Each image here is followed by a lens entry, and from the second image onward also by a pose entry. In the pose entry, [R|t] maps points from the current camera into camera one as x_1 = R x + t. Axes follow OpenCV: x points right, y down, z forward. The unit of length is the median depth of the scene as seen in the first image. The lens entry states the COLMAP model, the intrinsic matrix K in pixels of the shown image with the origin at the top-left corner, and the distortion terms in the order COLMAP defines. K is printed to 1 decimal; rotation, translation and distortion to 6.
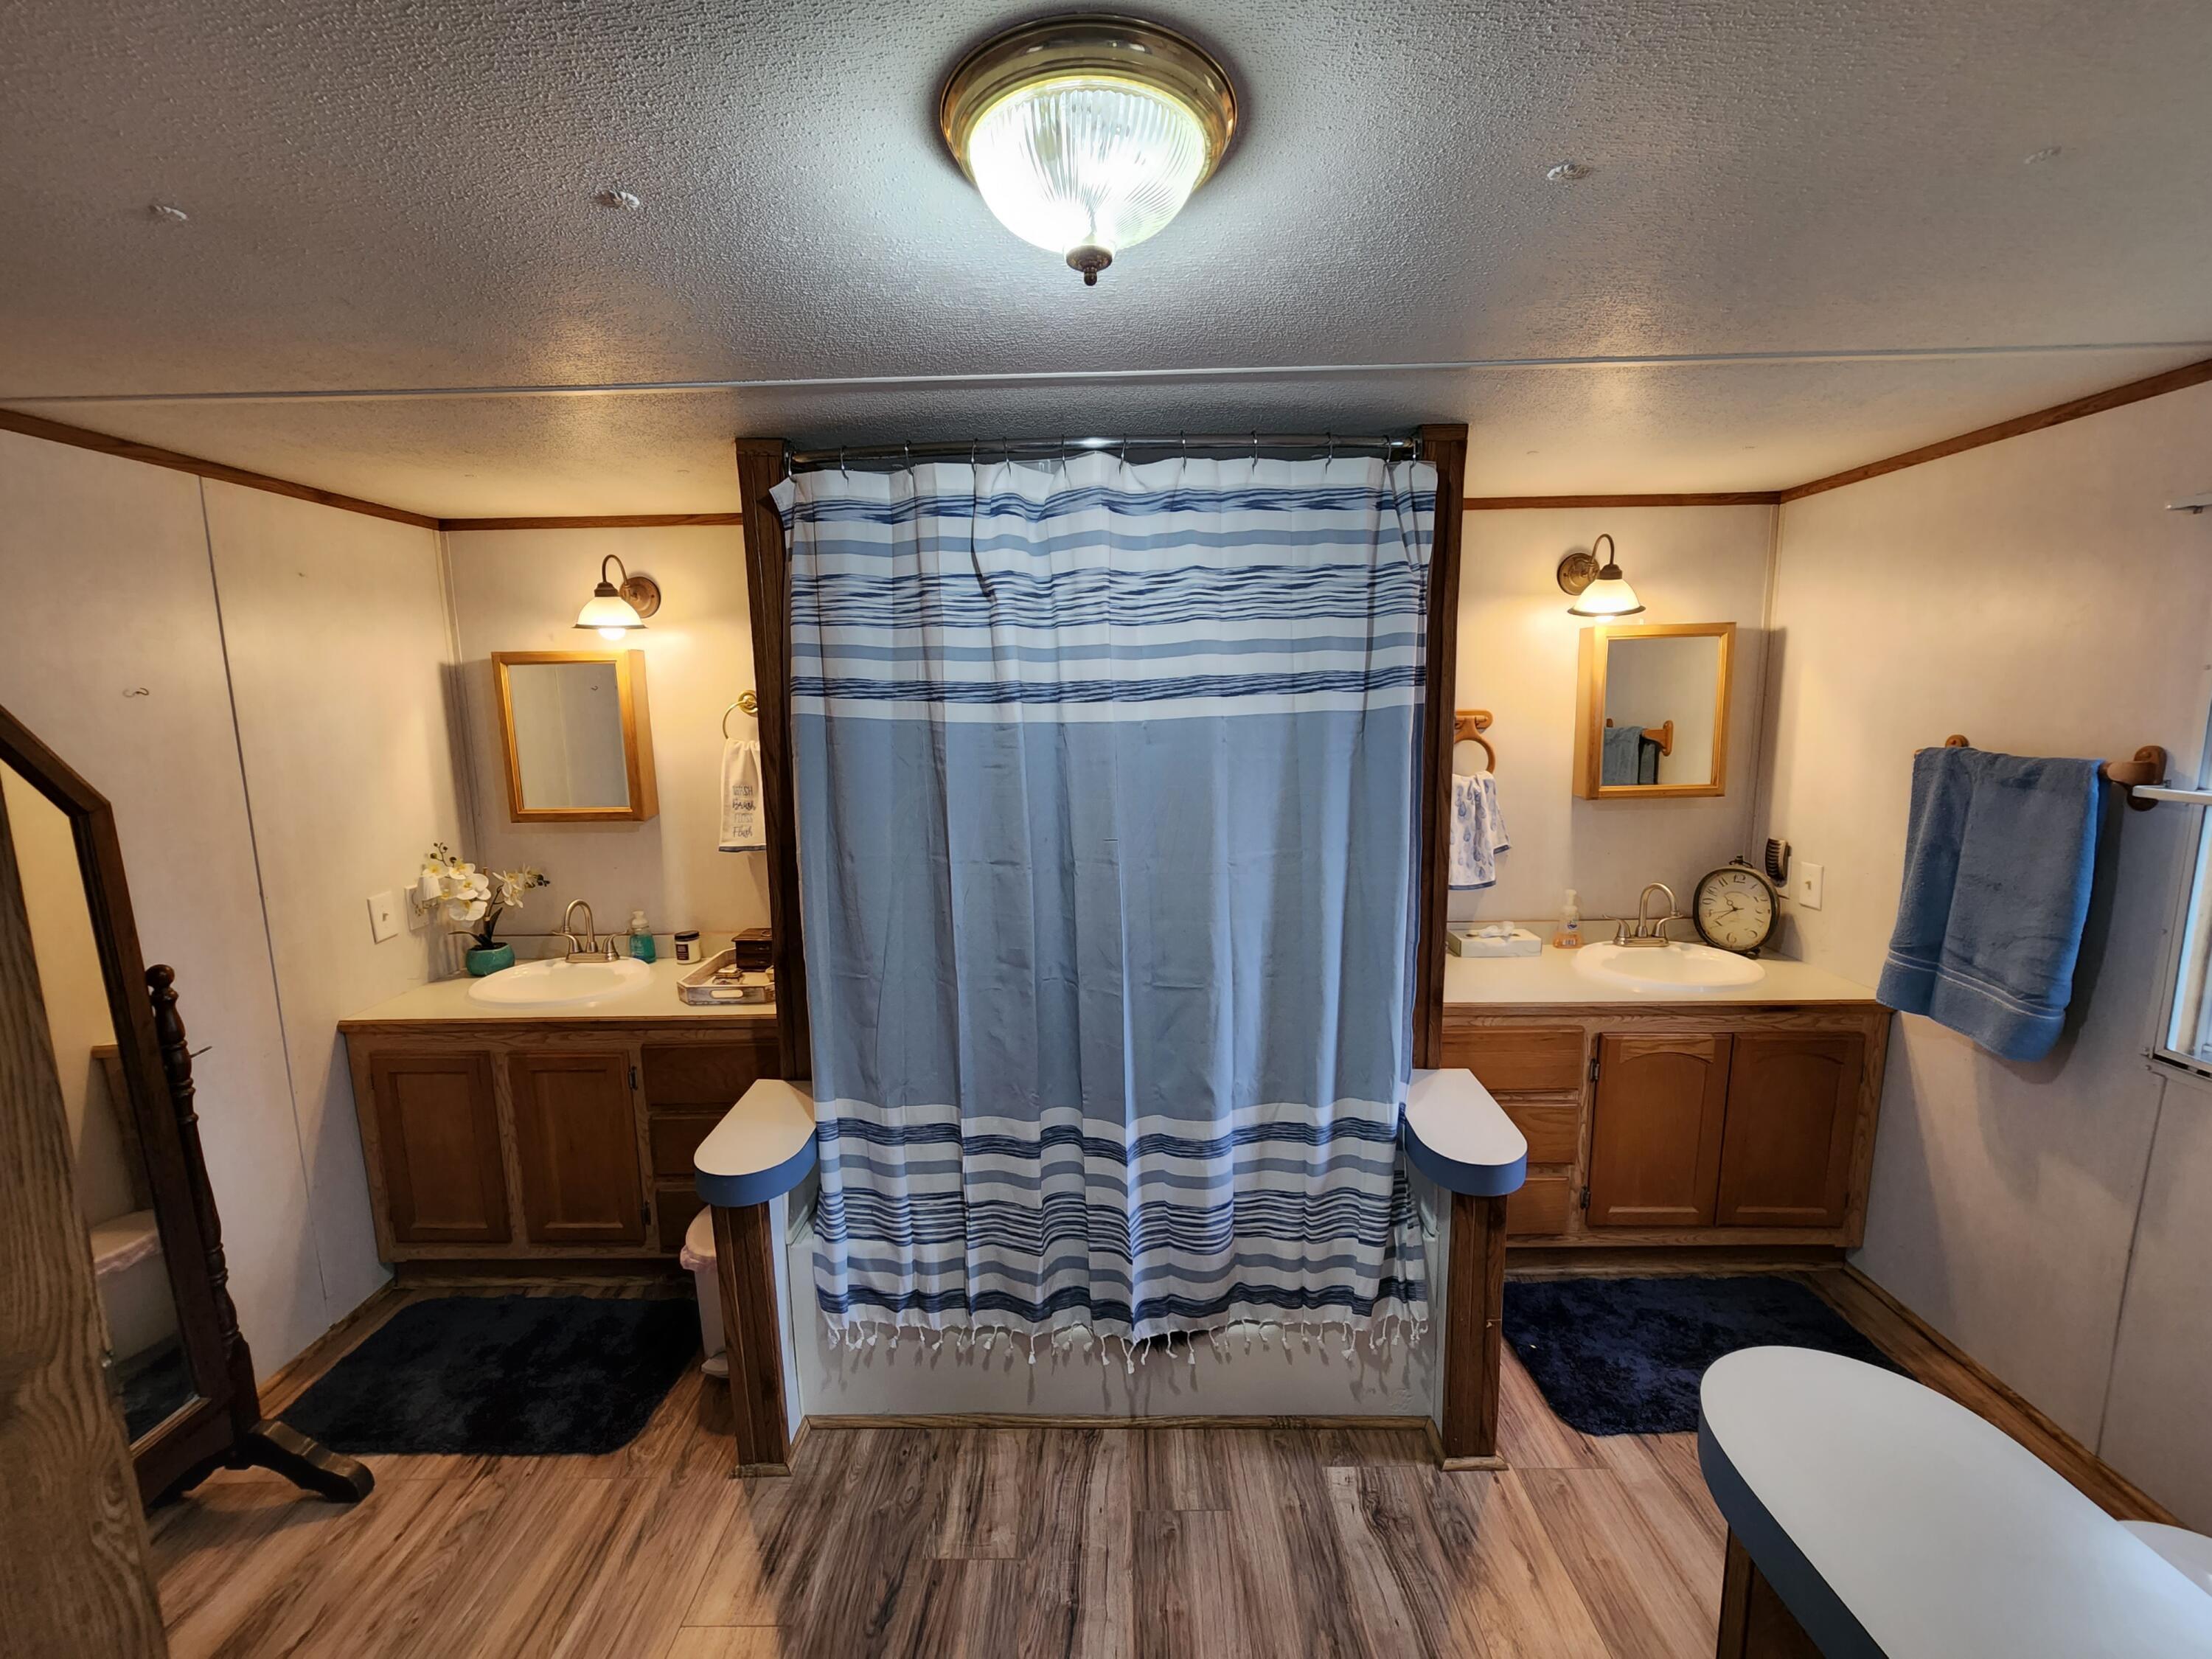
lens RADIAL K [[909.7, 0, 1106.3], [0, 909.7, 817.8], [0, 0, 1]] dist [-0.005920, 0.002224]
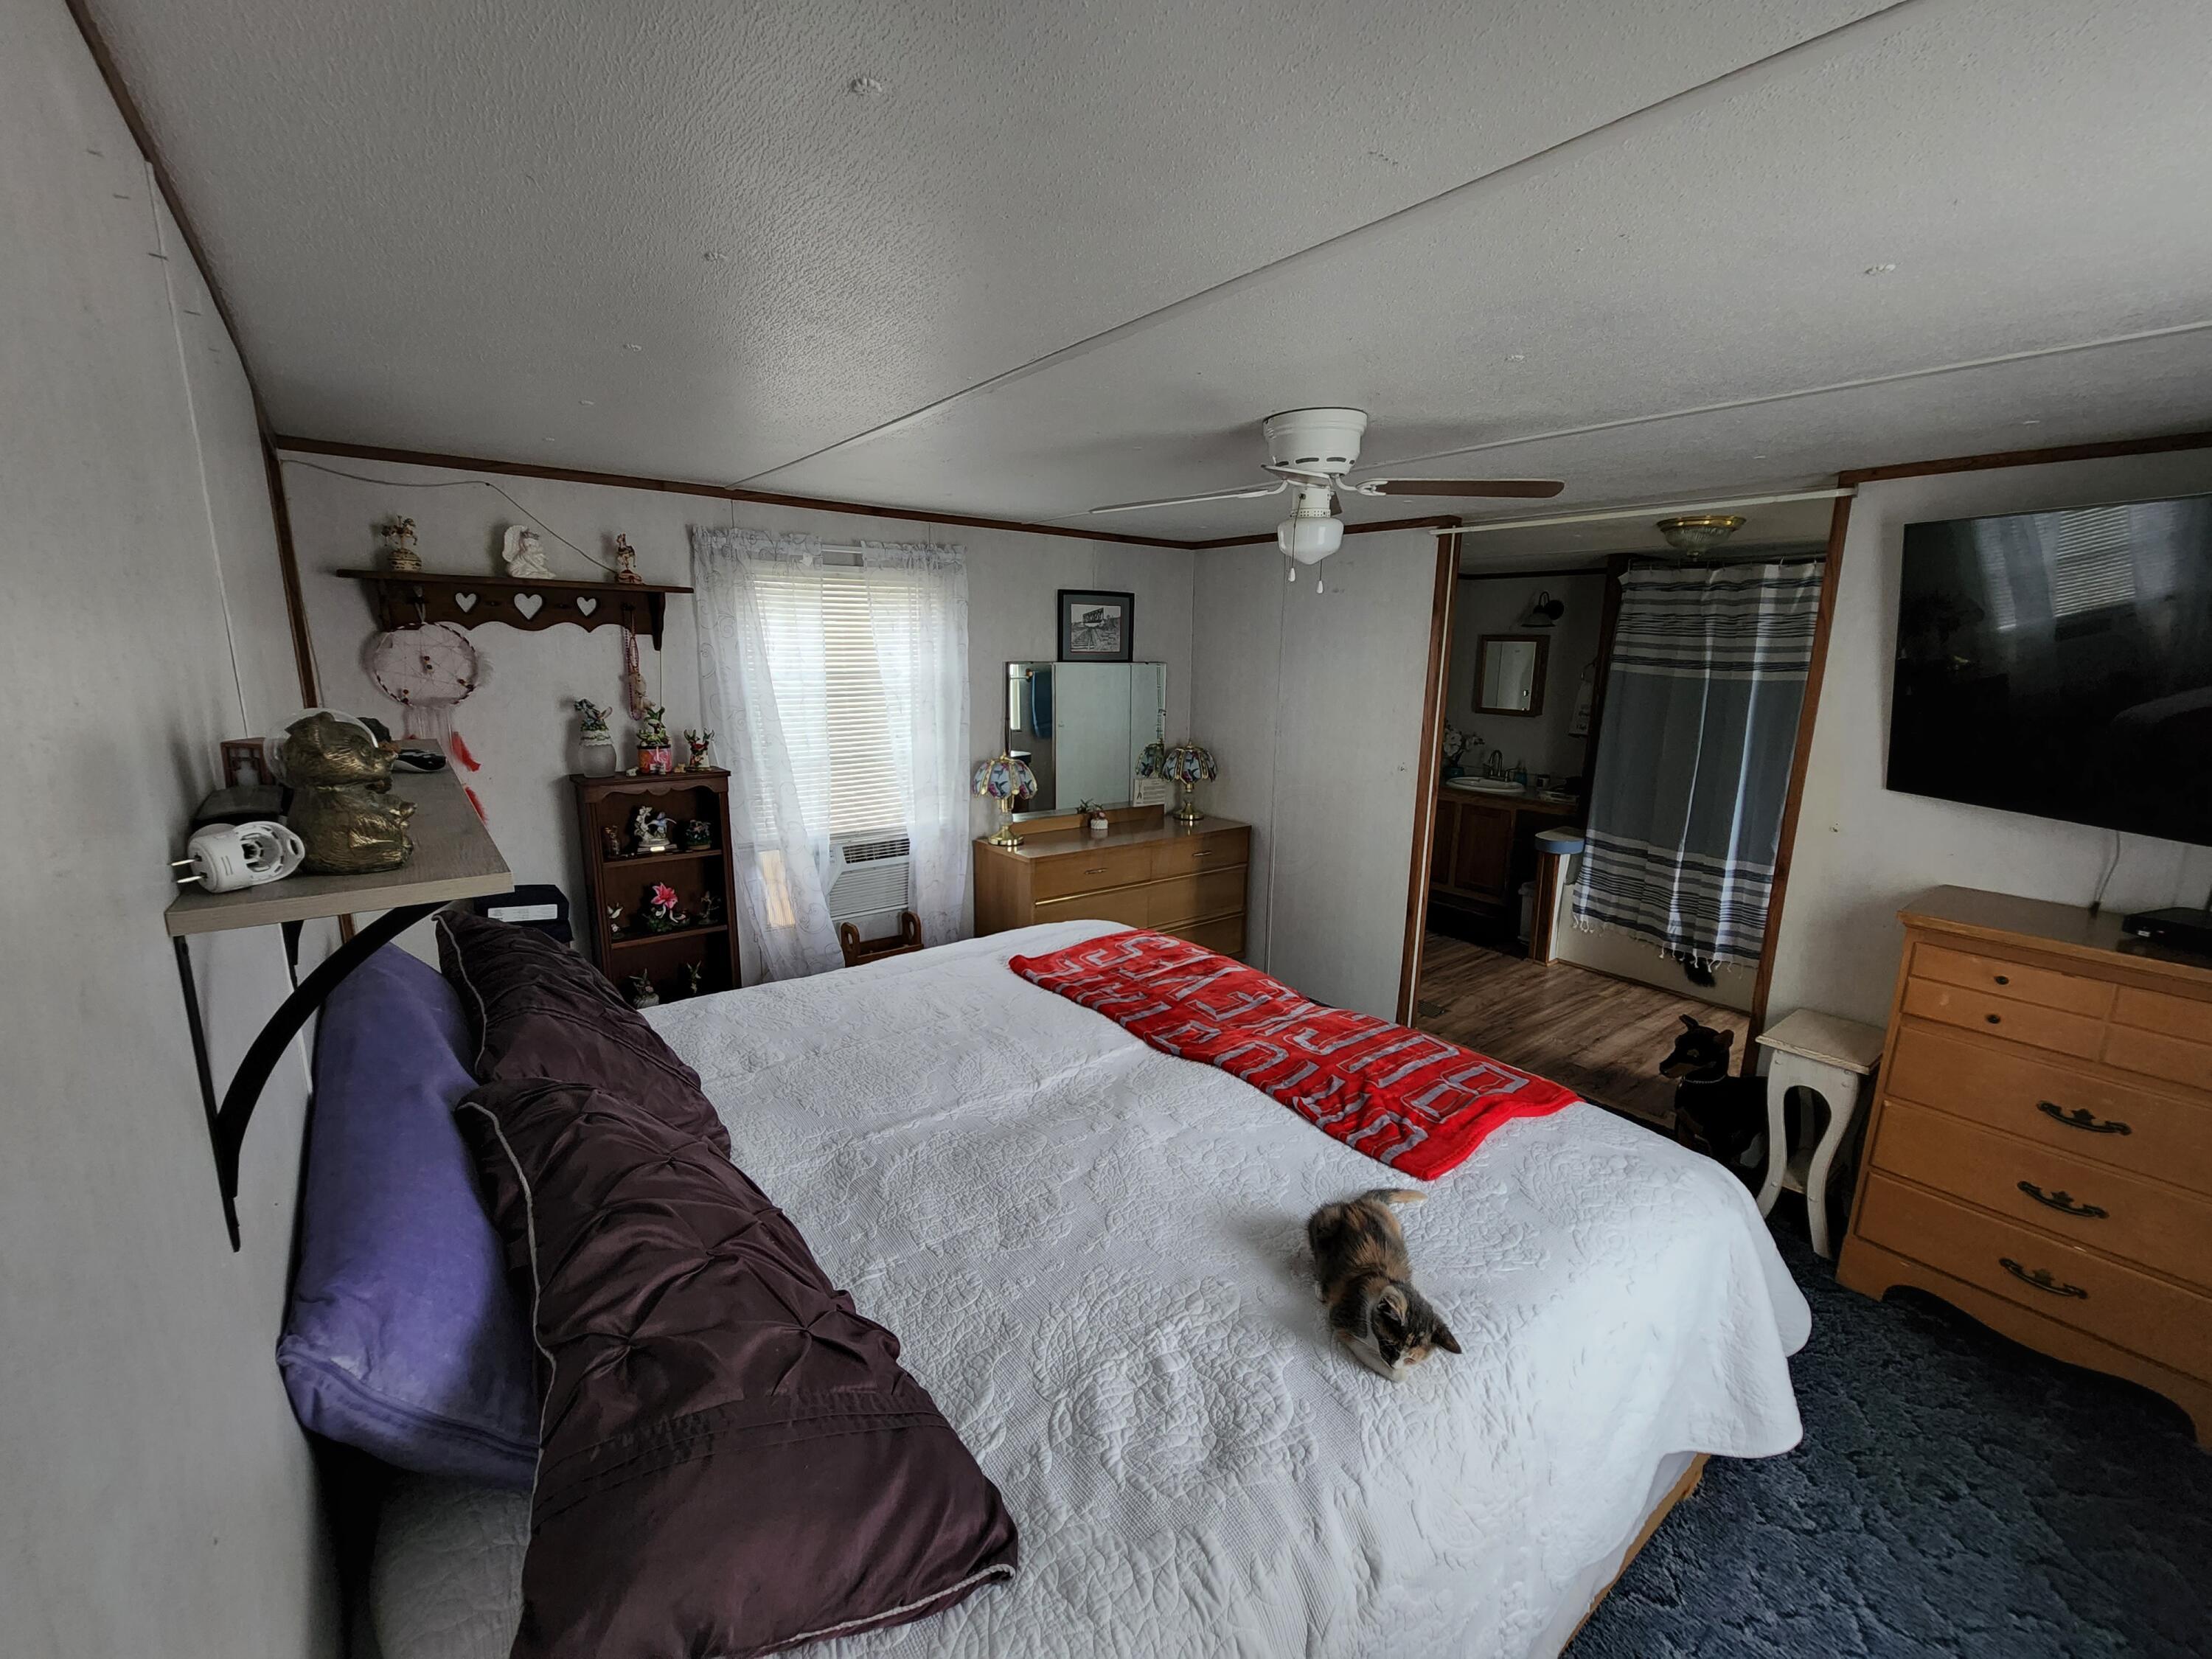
lens RADIAL K [[909.7, 0, 1118.6], [0, 909.7, 822.7], [0, 0, 1]] dist [-0.005920, 0.002224]
pose [[0.633778, 0.180169, -0.752240, 0.720375], [-0.142301, 0.983055, 0.115560, 0.193290], [0.760313, 0.033805, 0.648677, -1.552604]]
